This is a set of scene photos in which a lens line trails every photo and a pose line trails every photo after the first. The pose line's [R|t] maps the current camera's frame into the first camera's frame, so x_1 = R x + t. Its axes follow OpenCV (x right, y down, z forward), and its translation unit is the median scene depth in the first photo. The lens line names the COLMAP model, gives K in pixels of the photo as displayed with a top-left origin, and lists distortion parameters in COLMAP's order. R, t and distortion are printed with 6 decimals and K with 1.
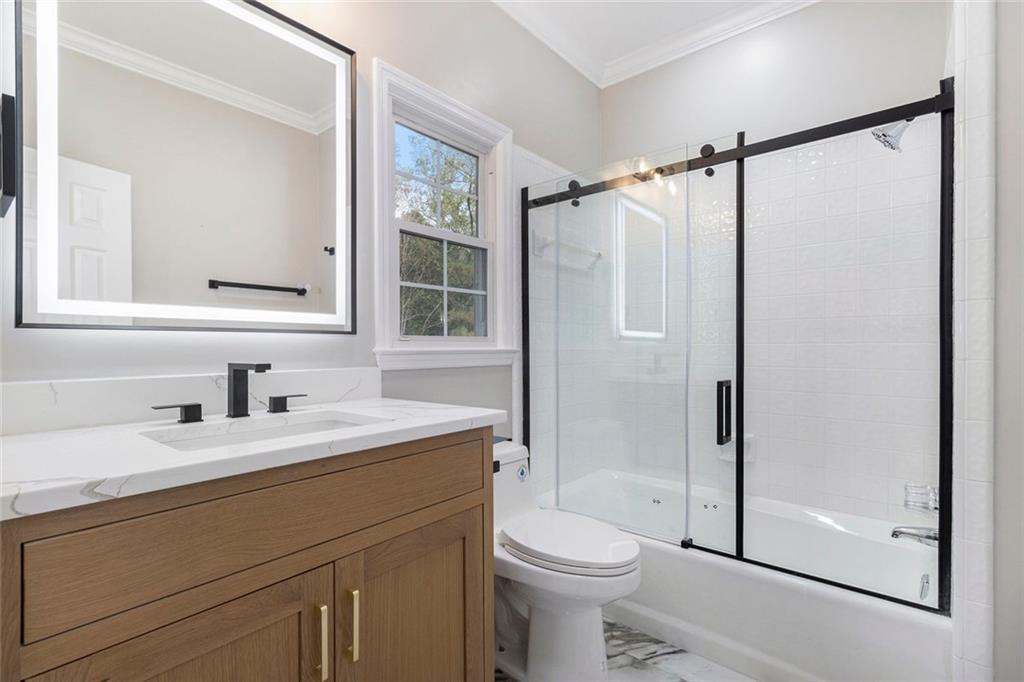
lens RADIAL K [[476.1, 0, 520.4], [0, 476.1, 346.3], [0, 0, 1]] dist [-0.004965, -0.000148]
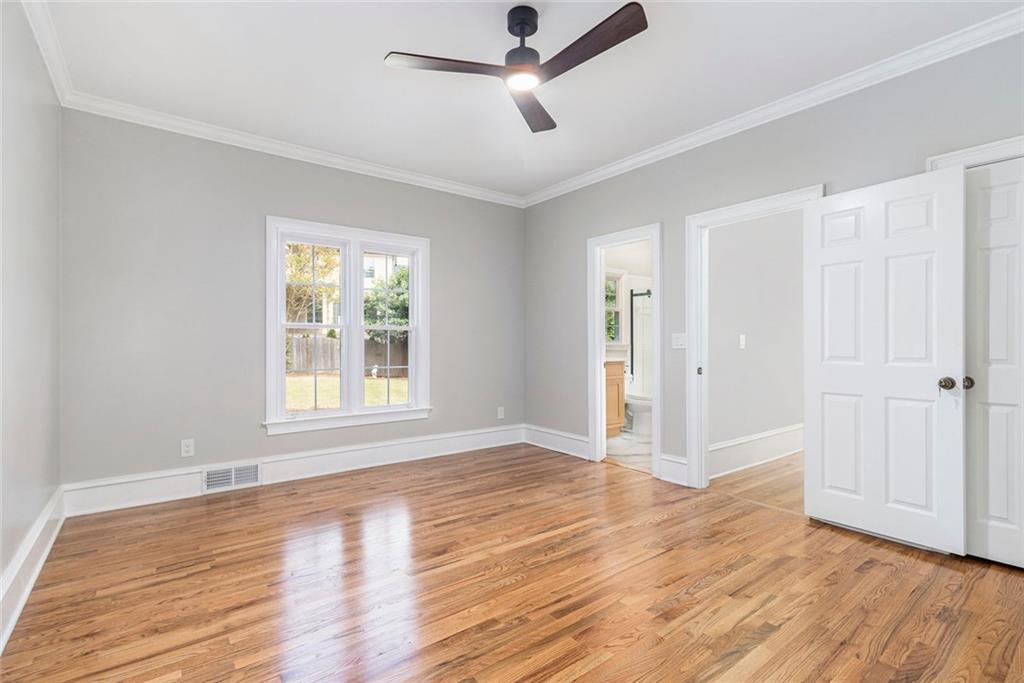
lens RADIAL K [[476.1, 0, 511.5], [0, 476.1, 342.4], [0, 0, 1]] dist [-0.004965, -0.000148]
pose [[0.972791, -0.000652, -0.231682, -0.044330], [0.000503, 1.000000, -0.000702, -0.007504], [0.231682, 0.000566, 0.972791, -2.776034]]
